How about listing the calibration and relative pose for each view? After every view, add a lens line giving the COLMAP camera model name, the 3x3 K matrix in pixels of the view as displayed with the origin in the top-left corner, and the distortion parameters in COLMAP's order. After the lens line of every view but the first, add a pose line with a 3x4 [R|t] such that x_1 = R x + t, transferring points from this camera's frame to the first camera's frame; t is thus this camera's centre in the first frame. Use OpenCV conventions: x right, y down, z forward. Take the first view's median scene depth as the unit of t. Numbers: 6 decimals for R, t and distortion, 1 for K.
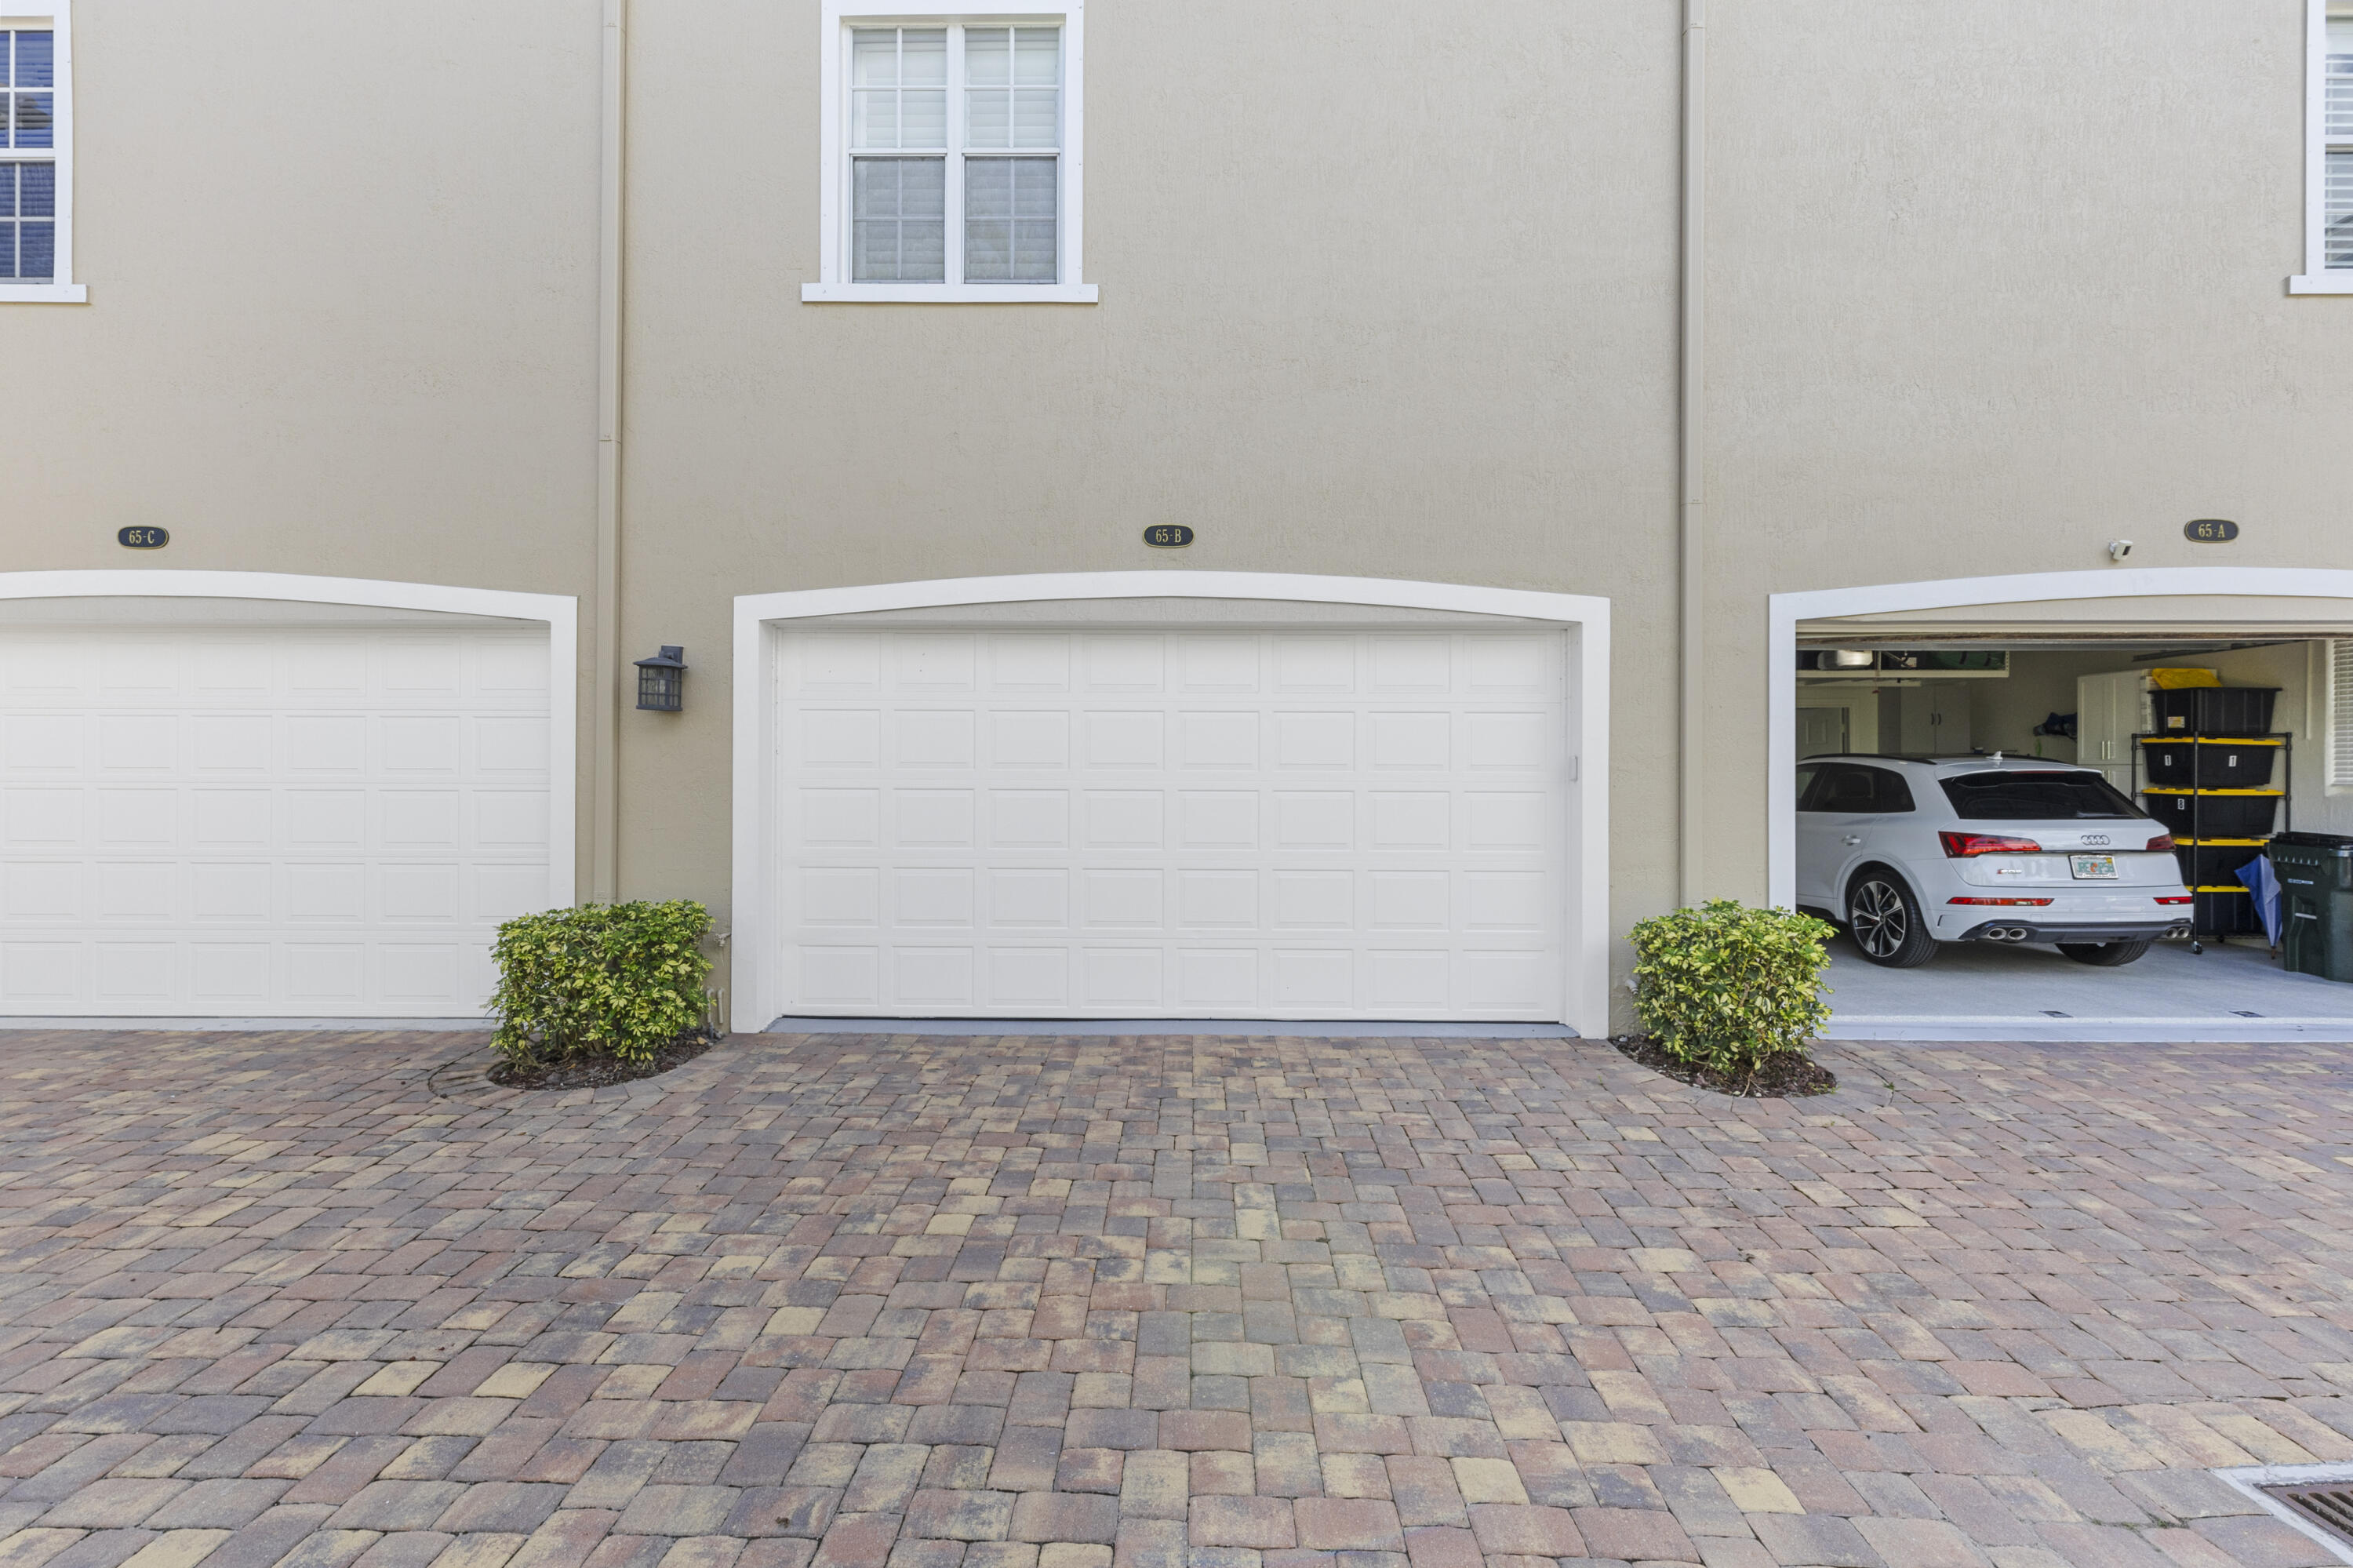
lens RADIAL K [[1060.2, 0, 1177.4], [0, 1060.2, 768.2], [0, 0, 1]] dist [0.004954, -0.000925]
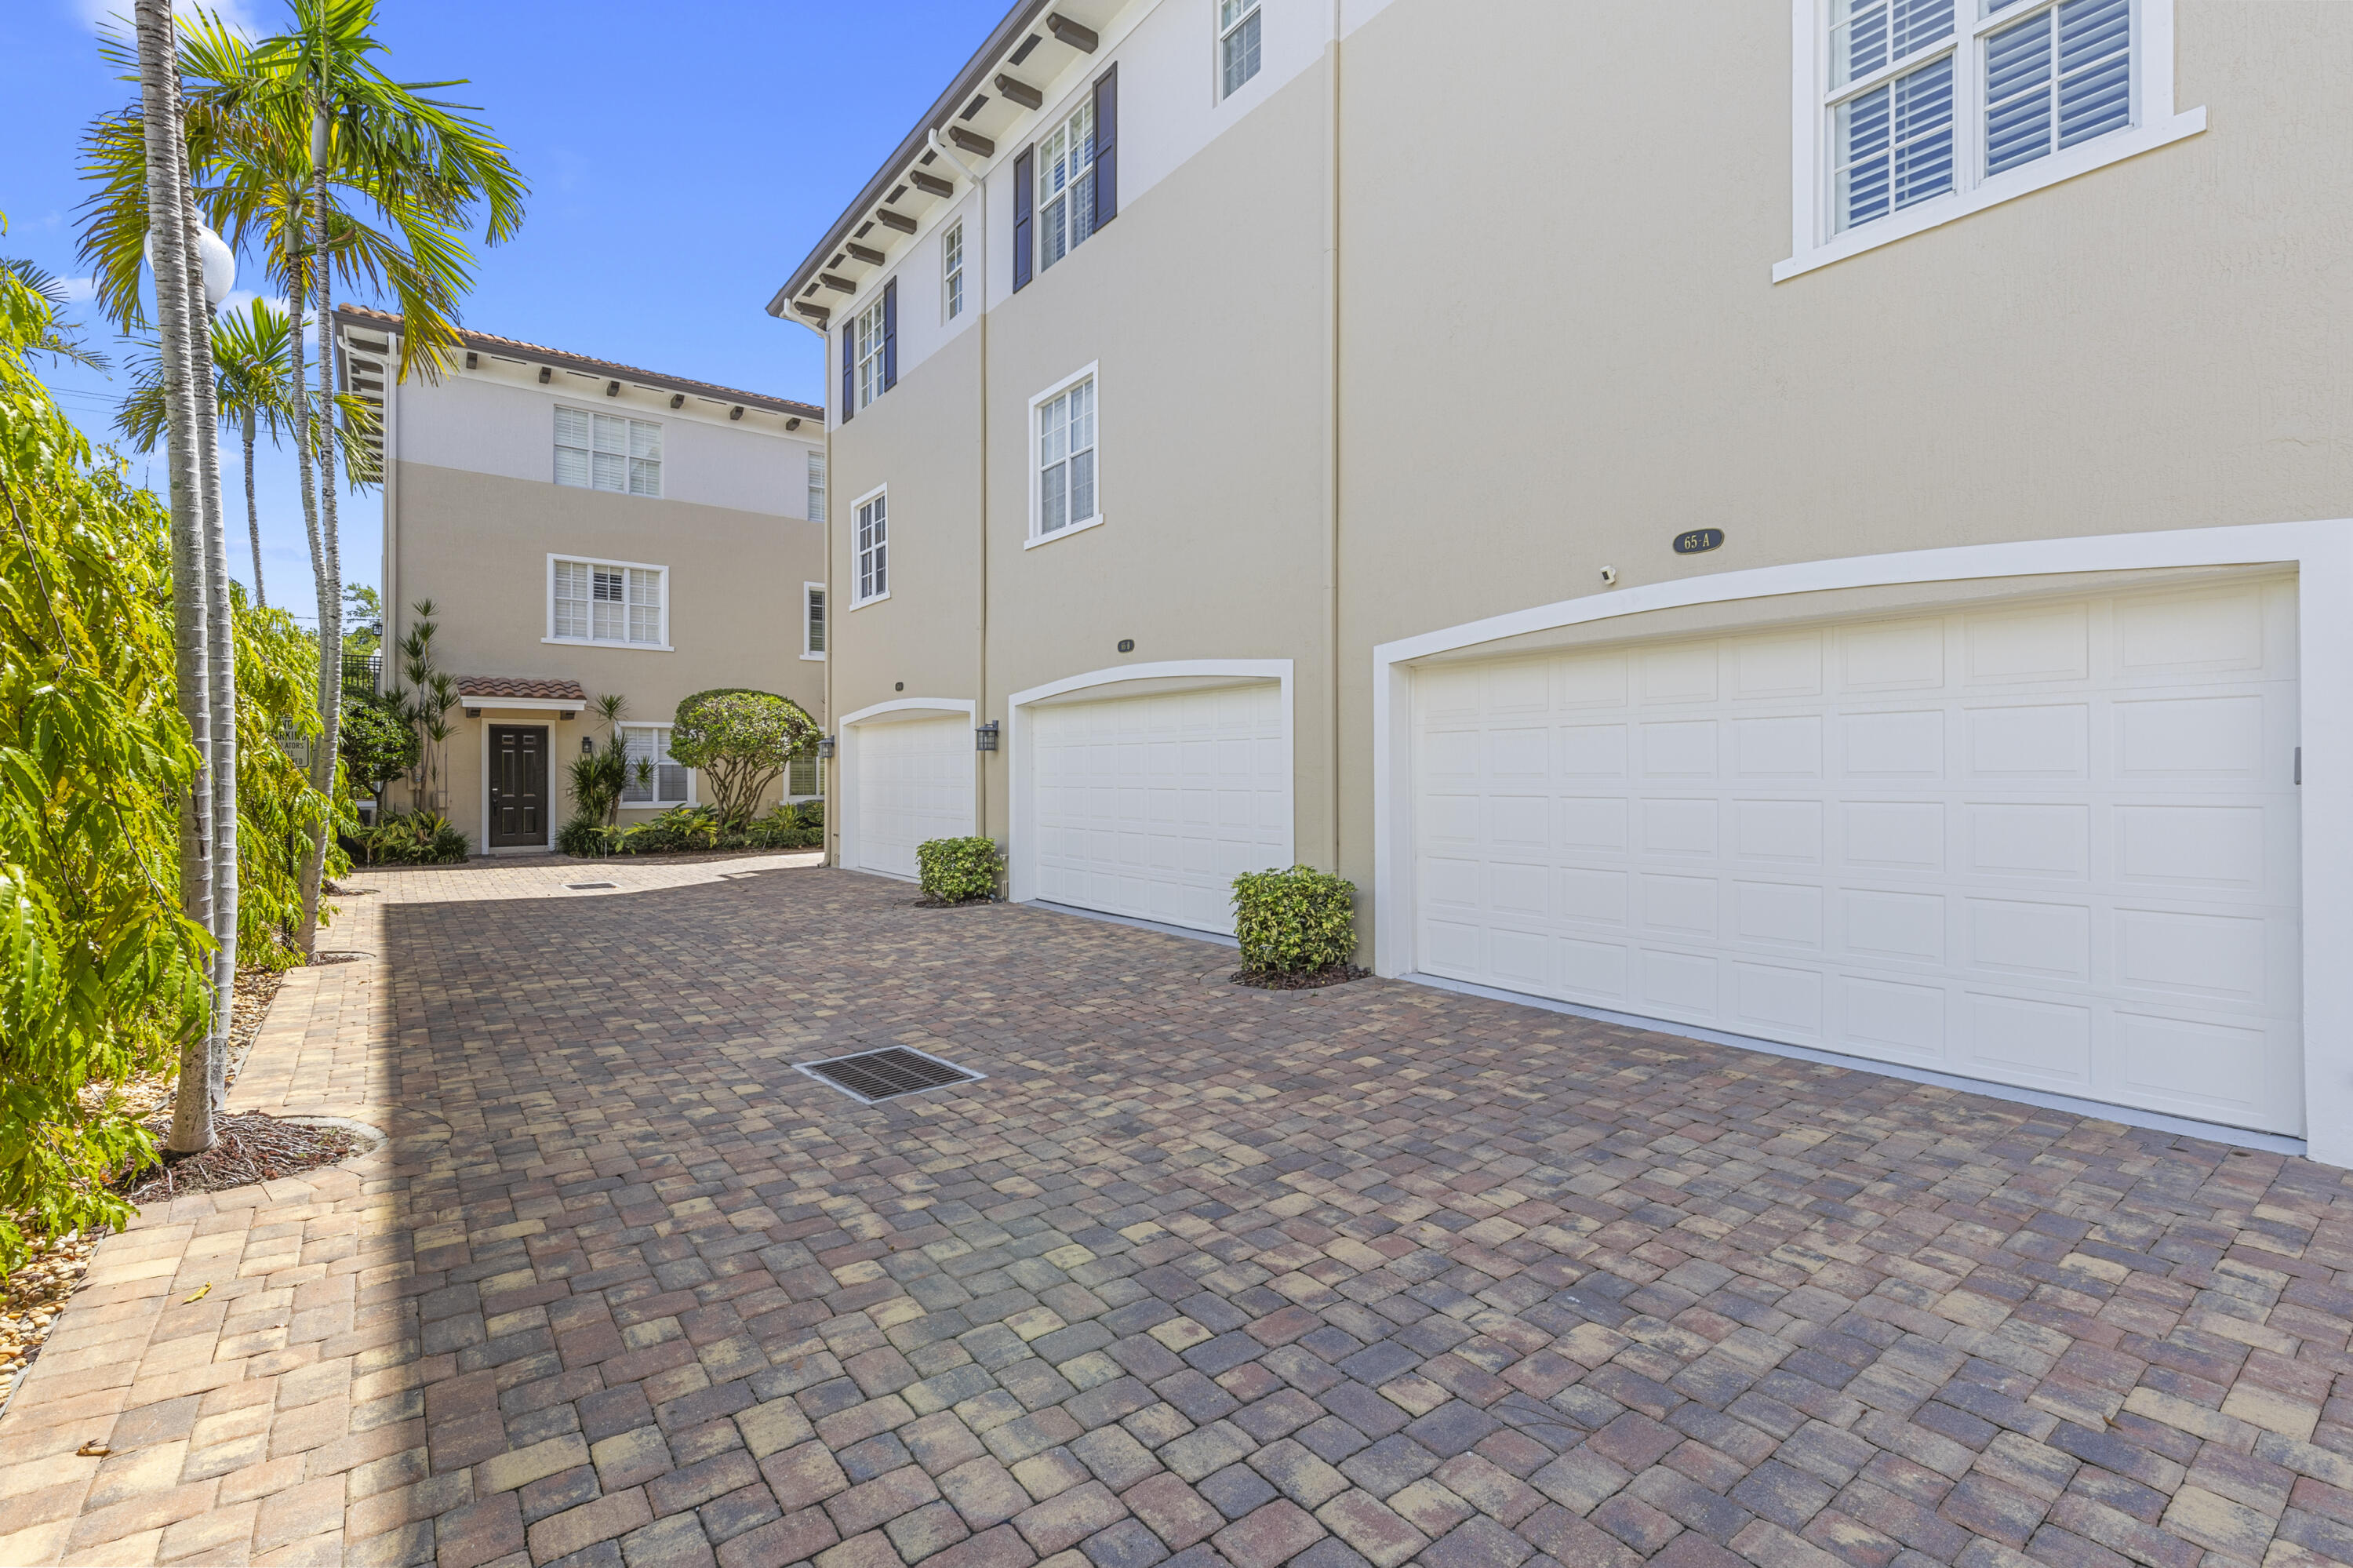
lens RADIAL K [[1060.2, 0, 1164.3], [0, 1060.2, 773.3], [0, 0, 1]] dist [0.004954, -0.000925]
pose [[0.596838, -0.003622, -0.802354, 2.031829], [0.001416, 0.999993, -0.003460, 0.000859], [0.802361, 0.000929, 0.596839, -0.014012]]
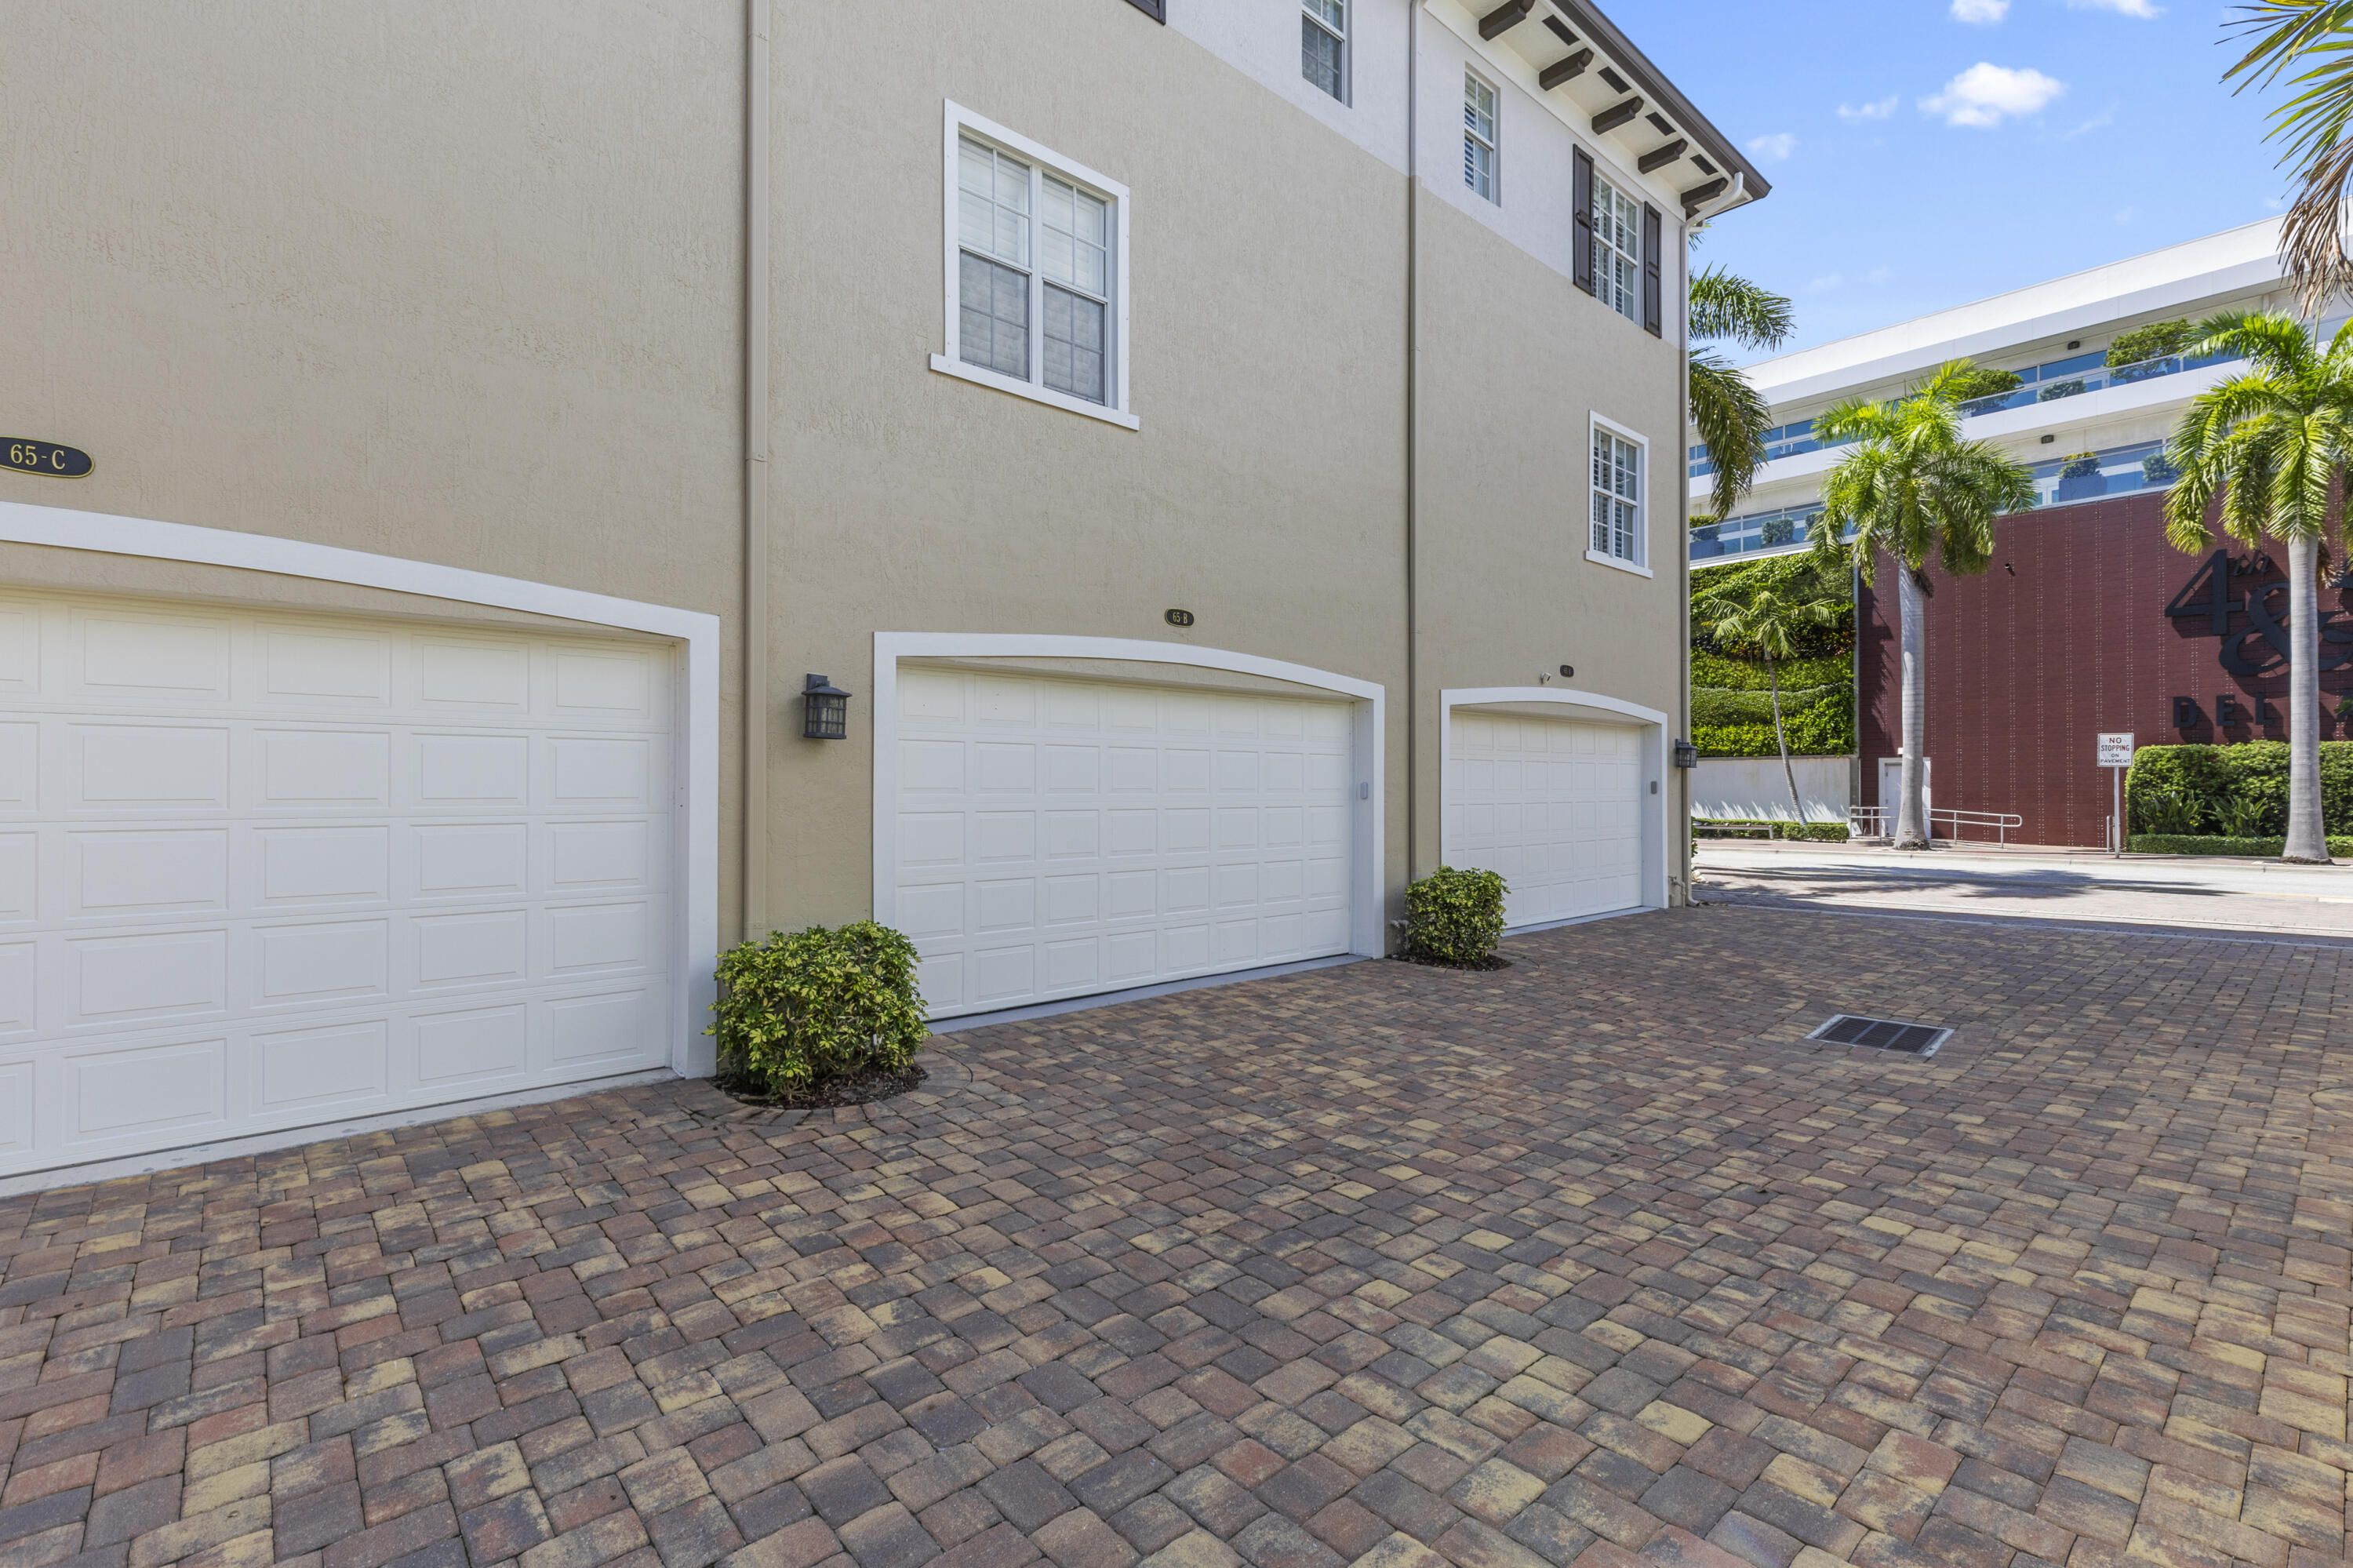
lens RADIAL K [[1060.2, 0, 1180.9], [0, 1060.2, 793.2], [0, 0, 1]] dist [0.004954, -0.000925]
pose [[0.736315, -0.006181, 0.676611, -1.267915], [0.005933, 0.999979, 0.002679, -0.003437], [-0.676613, 0.002042, 0.736336, 0.025656]]
